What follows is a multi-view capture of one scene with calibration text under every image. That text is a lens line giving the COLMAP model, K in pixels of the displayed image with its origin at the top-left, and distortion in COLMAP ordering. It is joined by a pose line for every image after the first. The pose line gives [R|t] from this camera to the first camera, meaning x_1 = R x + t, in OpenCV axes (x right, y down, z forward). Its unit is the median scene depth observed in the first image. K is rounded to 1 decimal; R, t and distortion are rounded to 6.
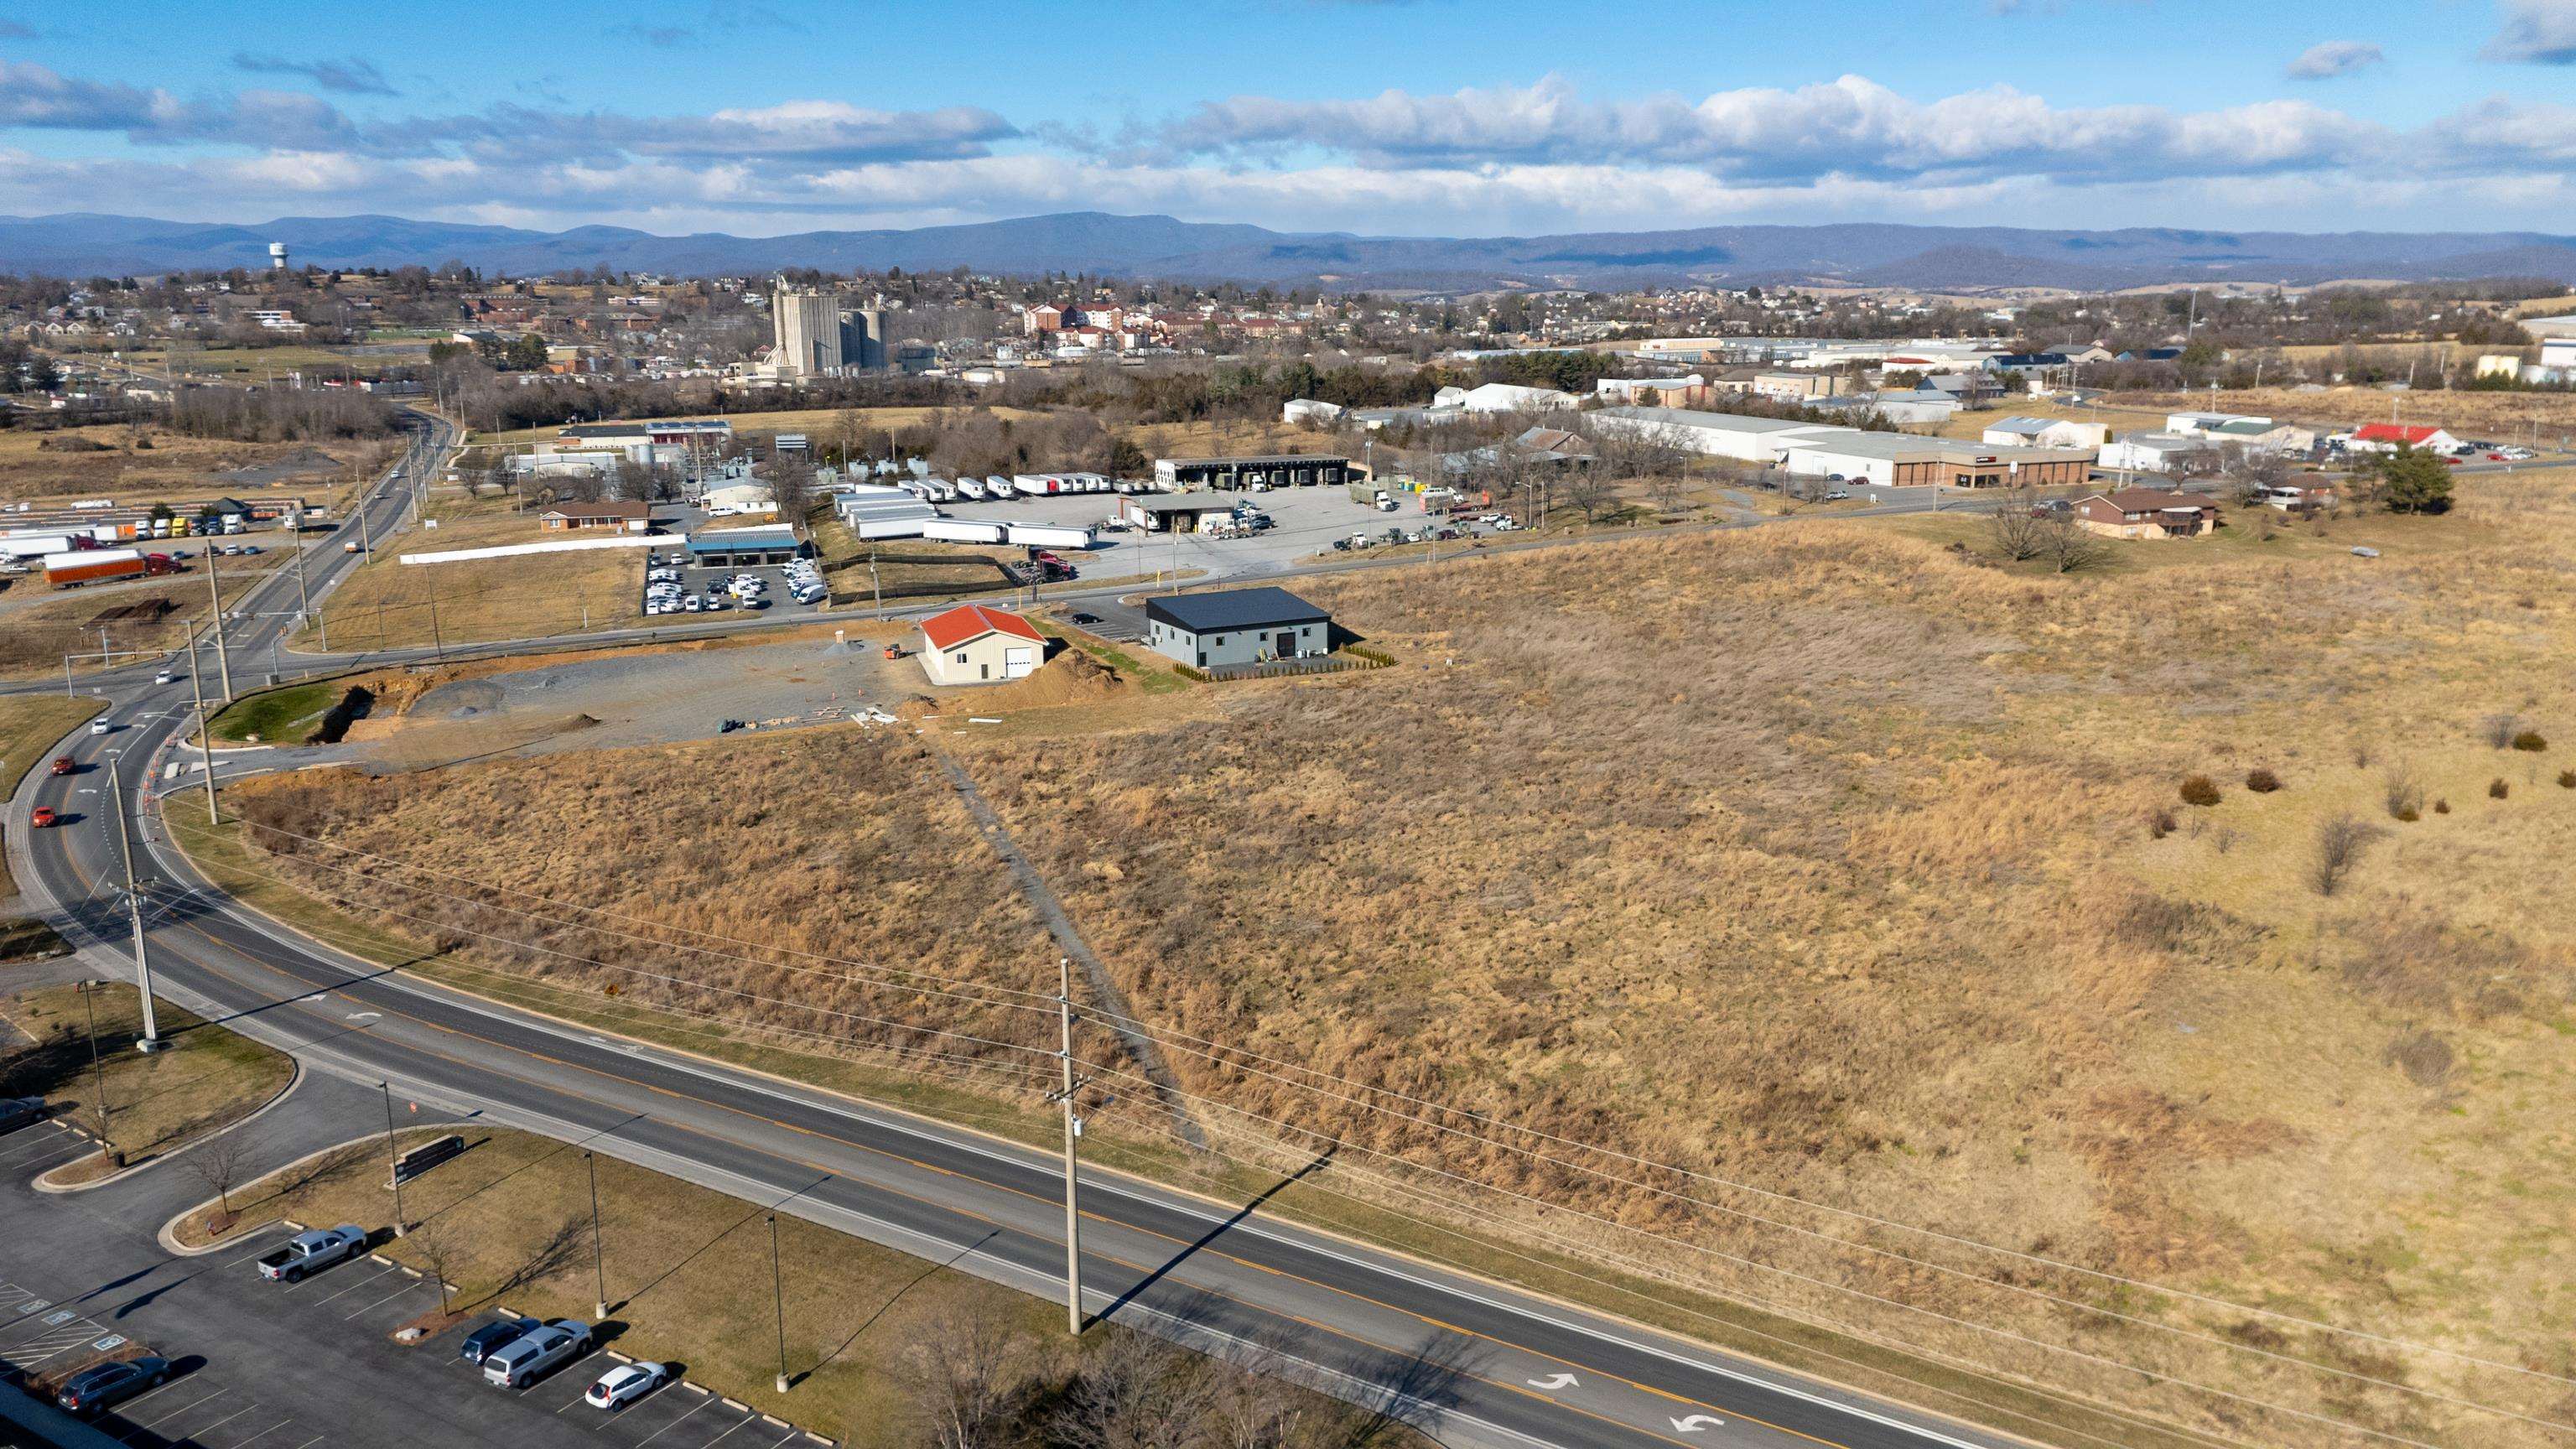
lens RADIAL K [[1893.3, 0, 1288.0], [0, 1893.3, 724.5], [0, 0, 1]] dist [0.104231, -0.121899]
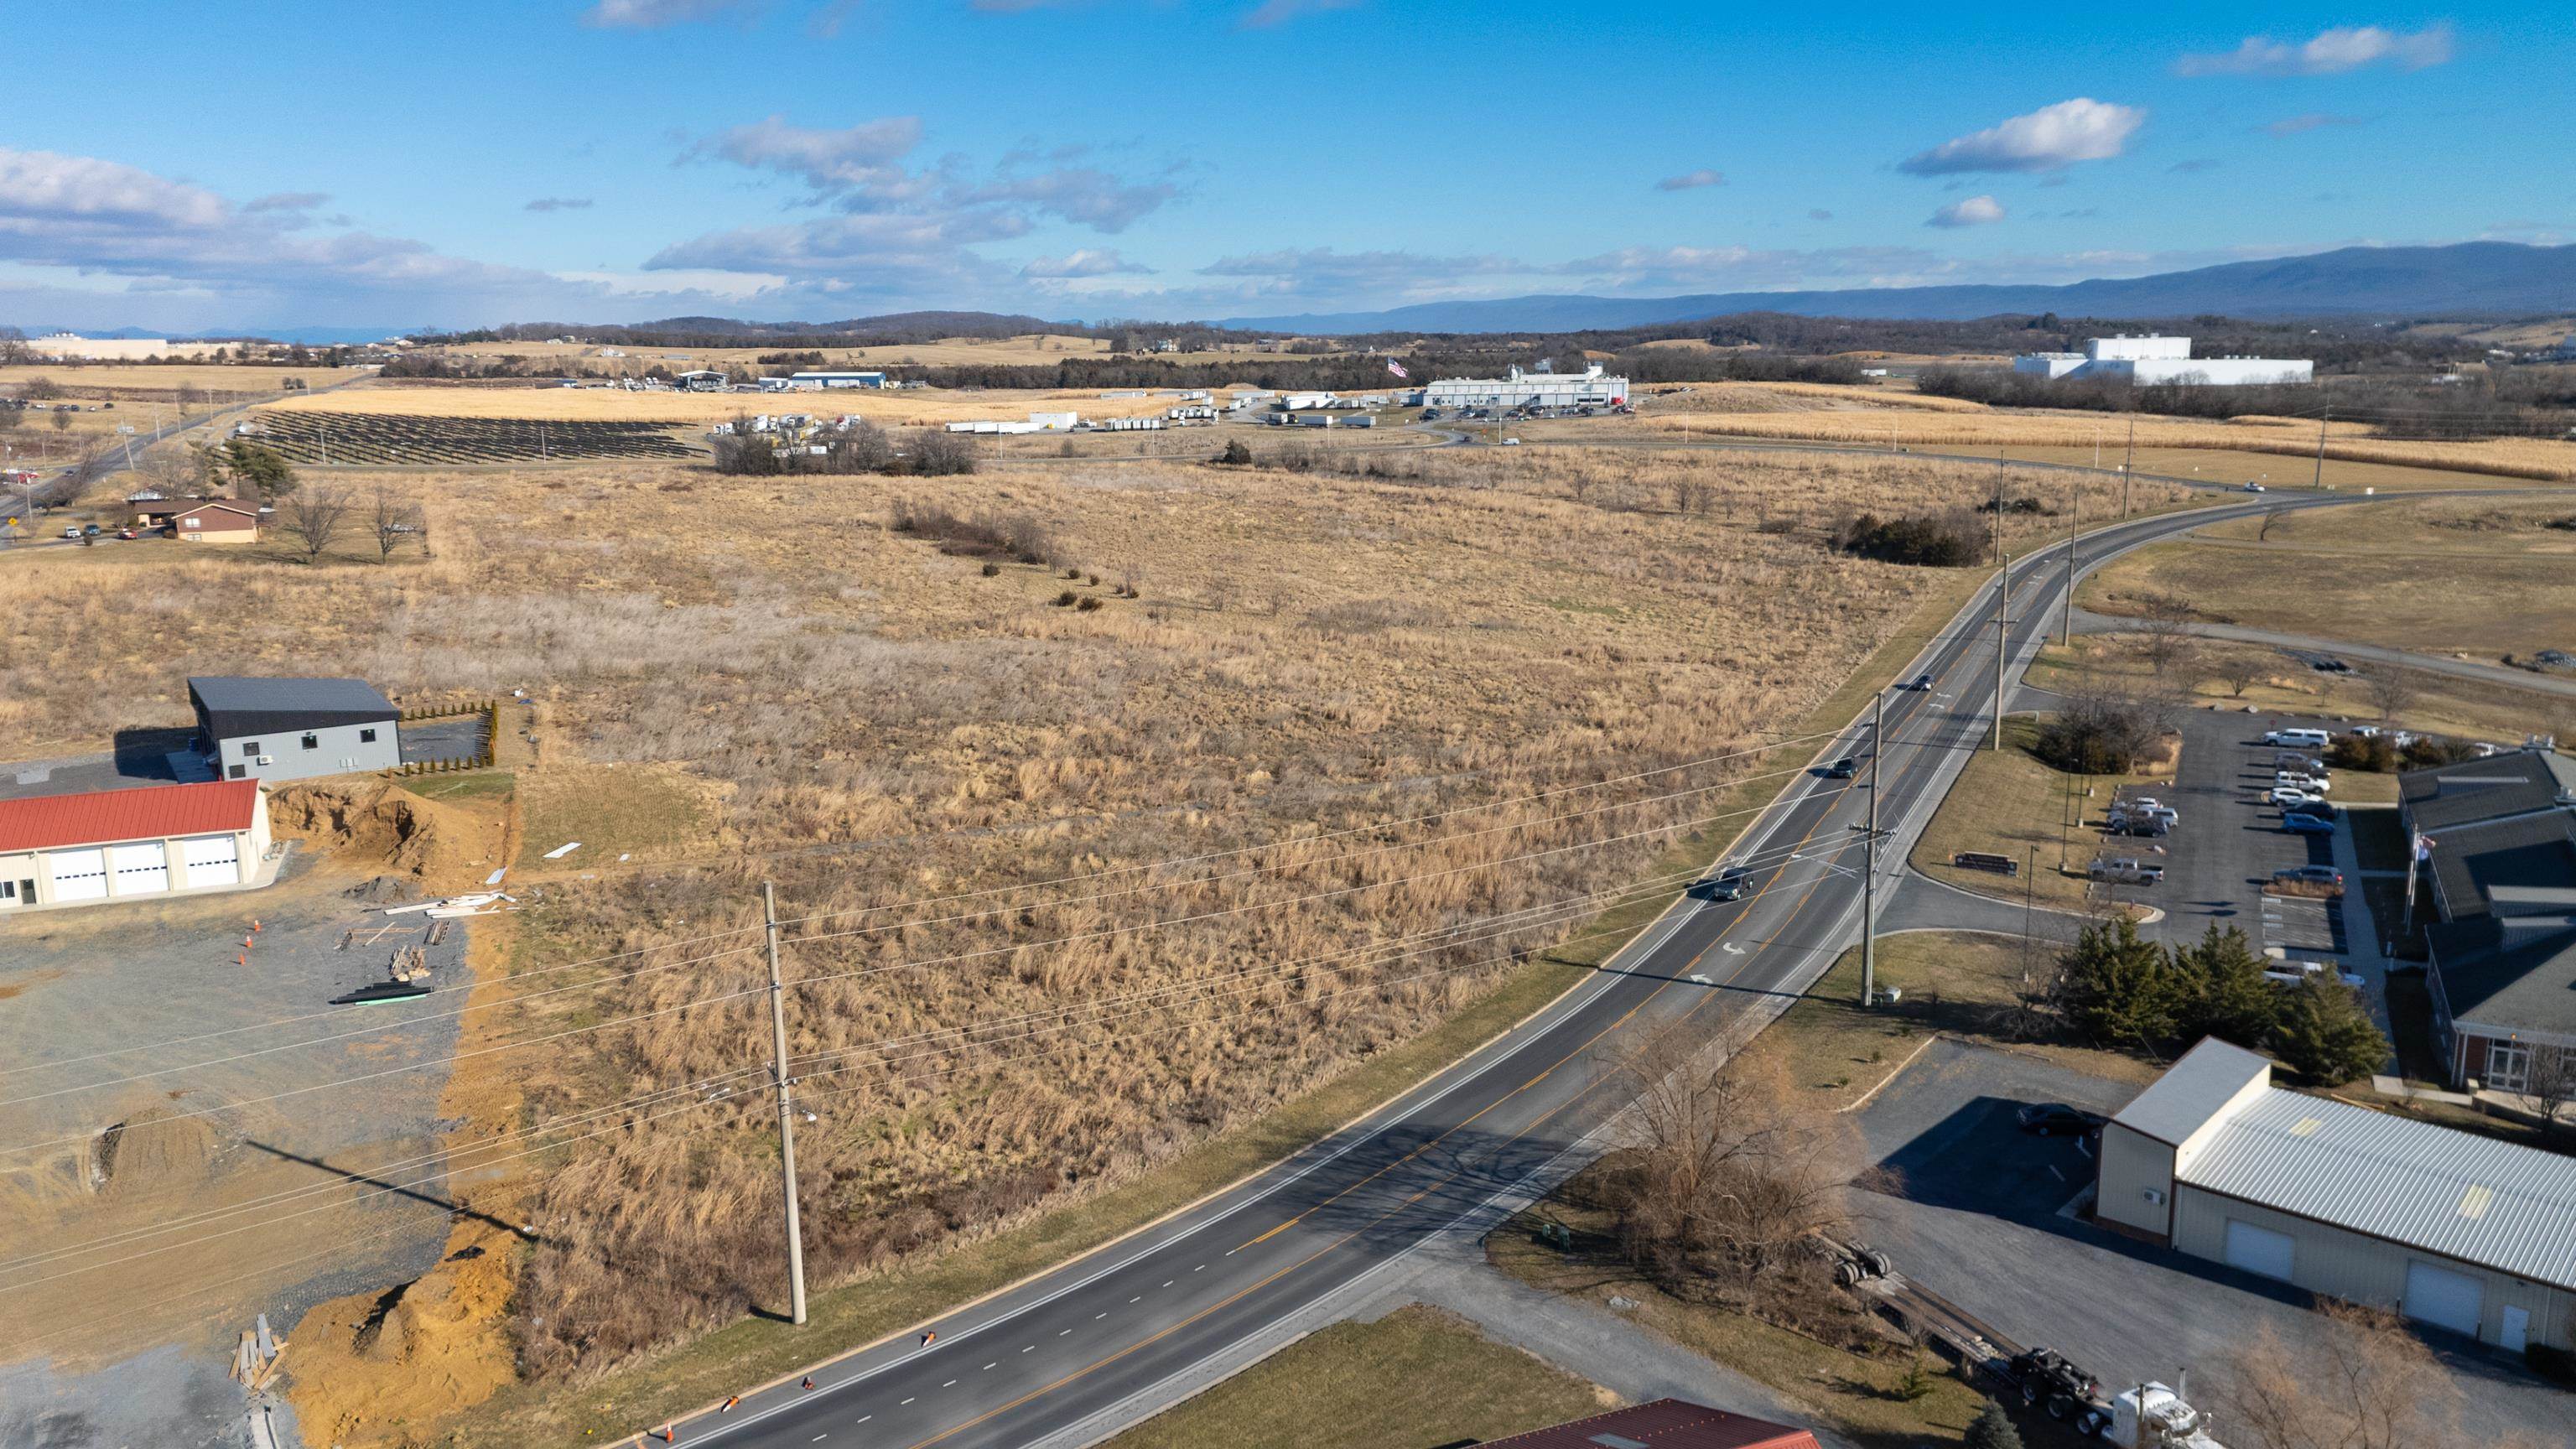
lens RADIAL K [[1893.3, 0, 1288.0], [0, 1893.3, 724.5], [0, 0, 1]] dist [0.104231, -0.121899]
pose [[-0.097459, -0.189871, 0.976960, -0.551701], [0.234643, 0.949577, 0.207957, -0.082781], [-0.967184, 0.249504, -0.047993, 0.497979]]
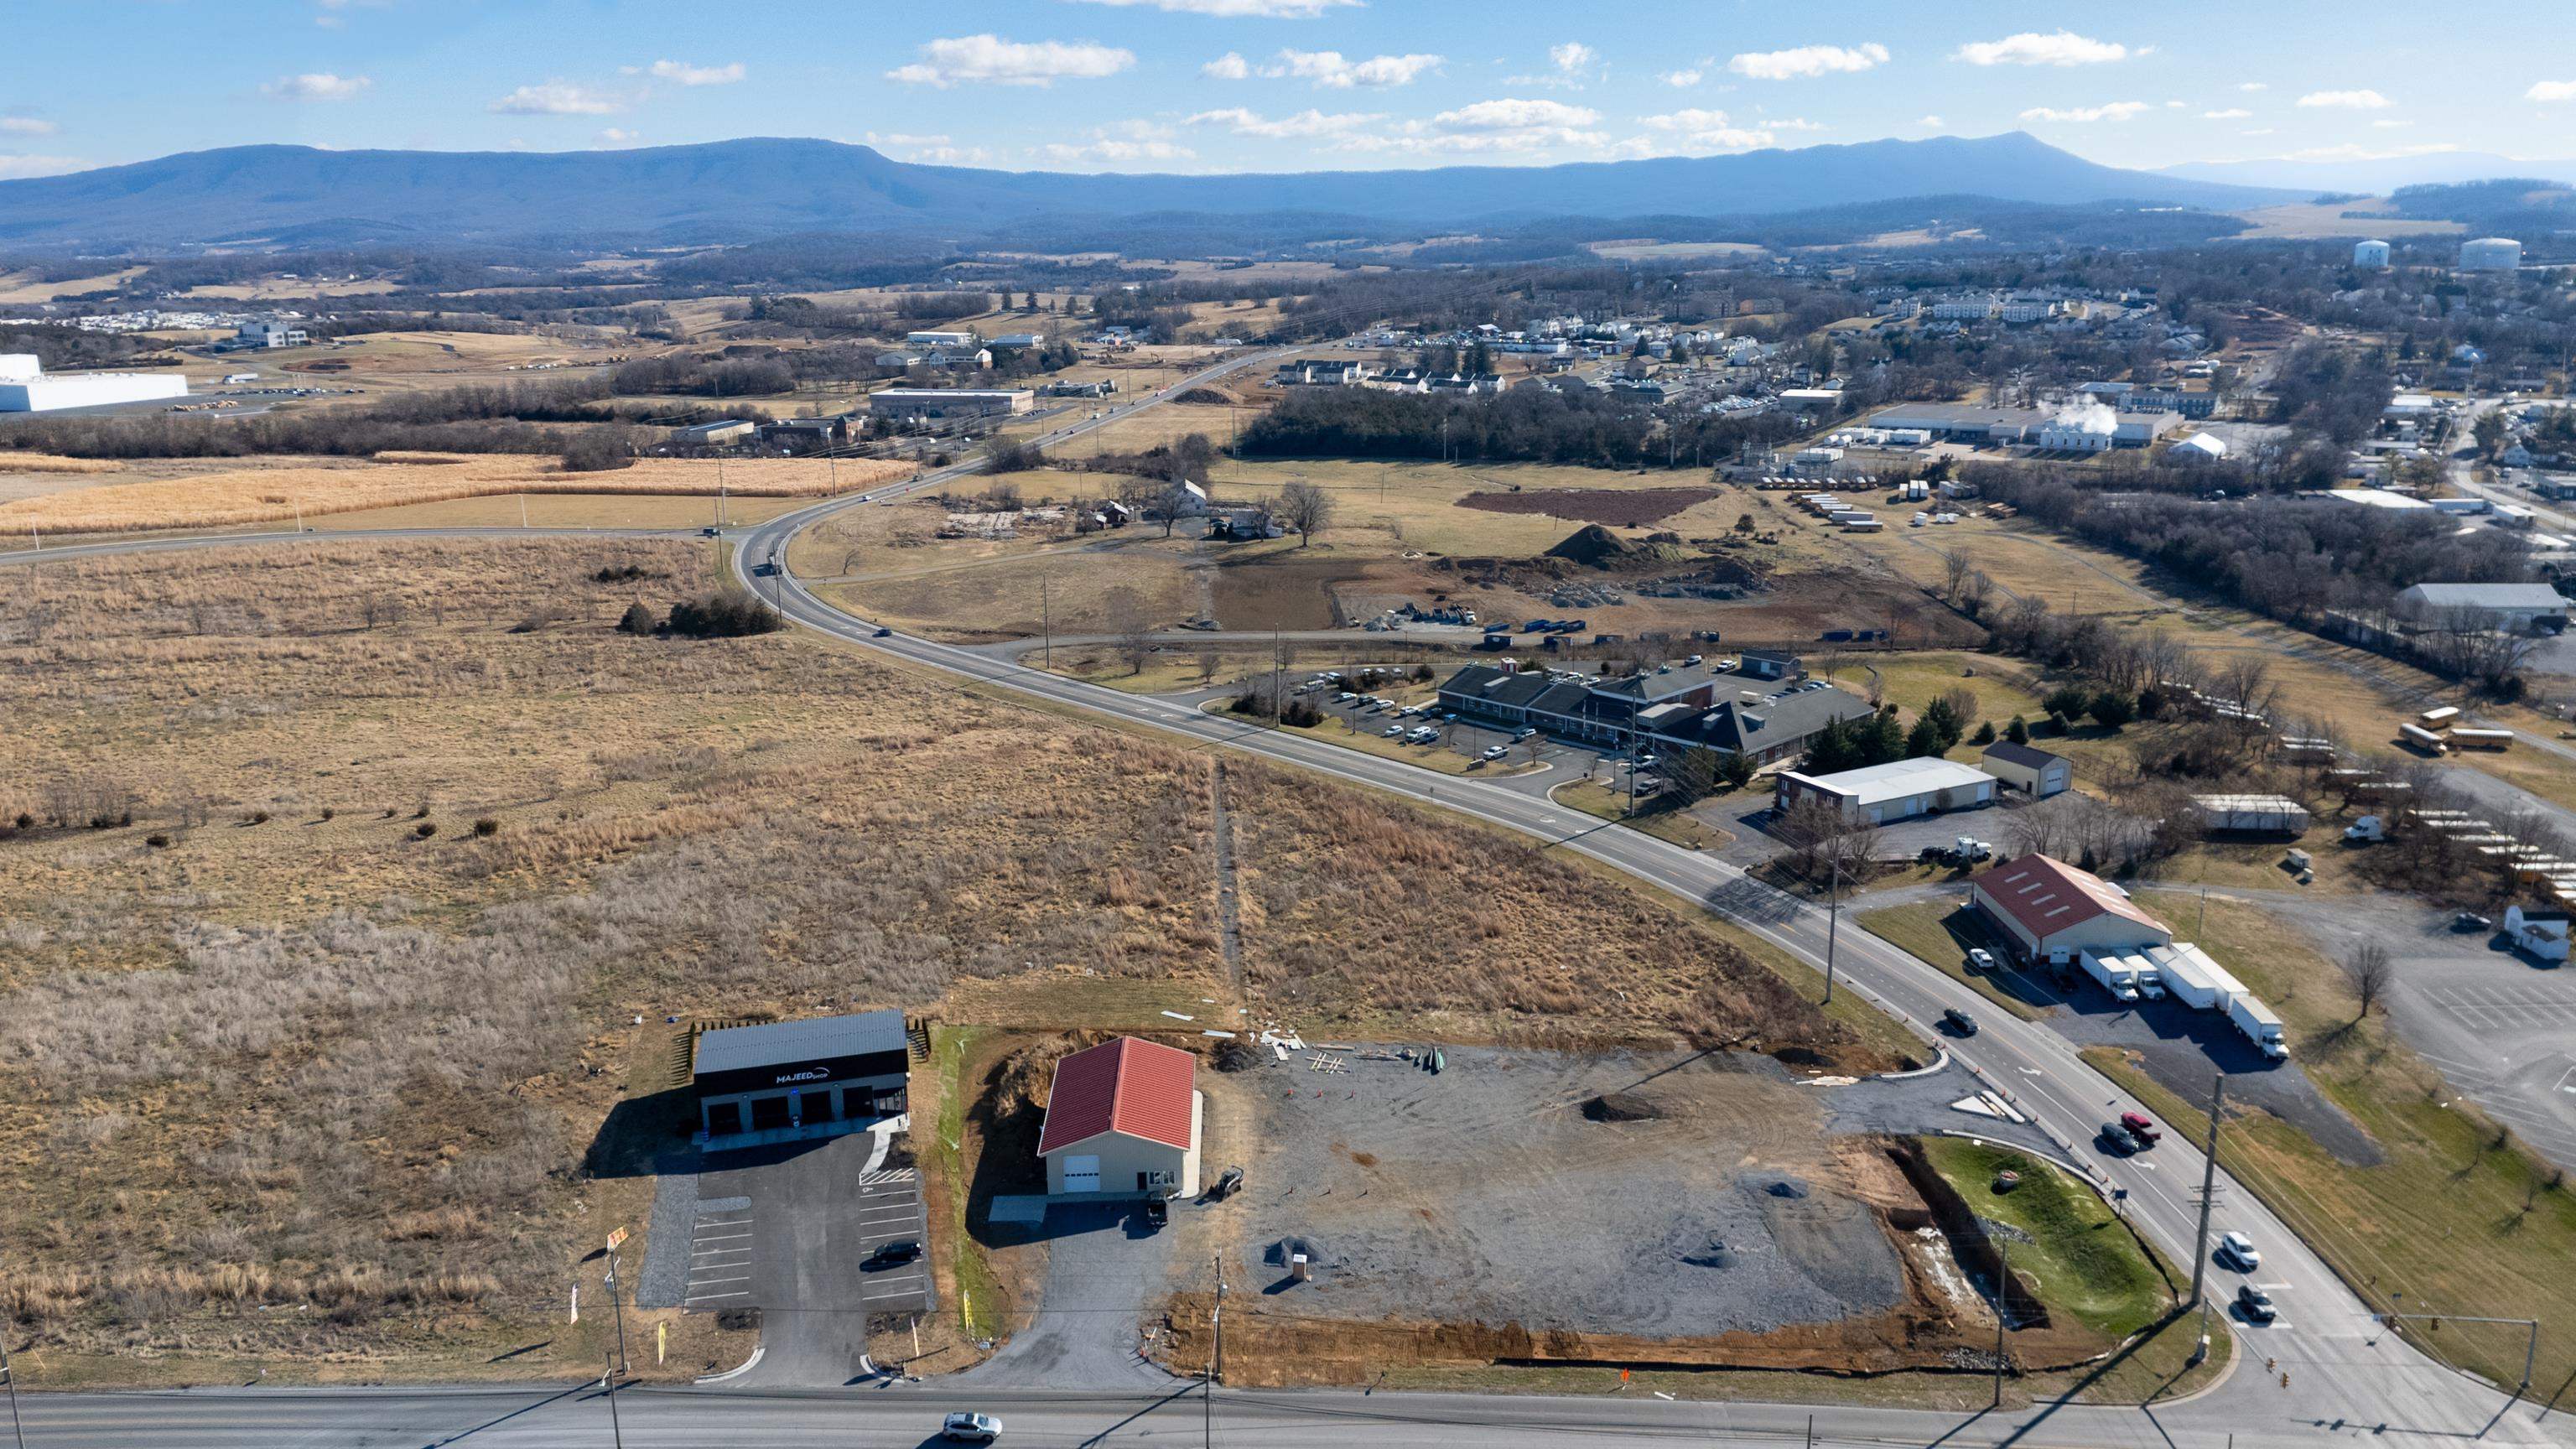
lens RADIAL K [[1893.3, 0, 1288.0], [0, 1893.3, 724.5], [0, 0, 1]] dist [0.104231, -0.121899]
pose [[-0.972122, -0.040377, 0.230972, -0.269933], [0.071956, 0.886158, 0.457762, -0.383455], [-0.223160, 0.461620, -0.858549, 1.158384]]
